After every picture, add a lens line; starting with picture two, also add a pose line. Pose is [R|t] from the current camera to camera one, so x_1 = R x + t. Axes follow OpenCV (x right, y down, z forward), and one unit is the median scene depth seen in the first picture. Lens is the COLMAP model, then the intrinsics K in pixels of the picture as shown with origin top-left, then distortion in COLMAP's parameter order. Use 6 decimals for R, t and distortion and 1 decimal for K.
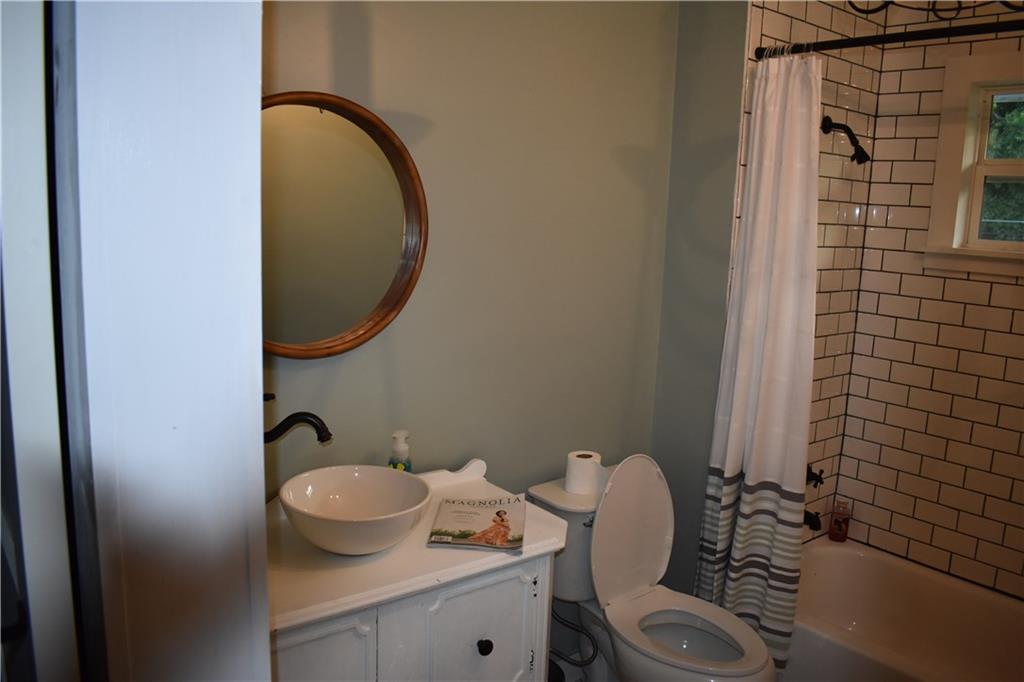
lens RADIAL K [[797.7, 0, 512.6], [0, 797.7, 337.6], [0, 0, 1]] dist [-0.093738, 0.017648]
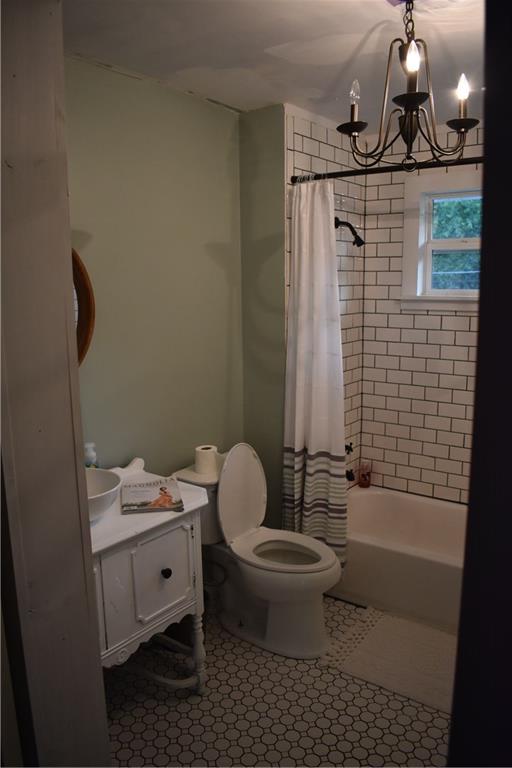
lens RADIAL K [[598.3, 0, 255.7], [0, 598.3, 386.7], [0, 0, 1]] dist [-0.093738, 0.017648]
pose [[0.964721, -0.096164, 0.245082, -0.083951], [0.091817, 0.995350, 0.029128, 0.006468], [-0.246743, -0.005597, 0.969065, -0.125330]]
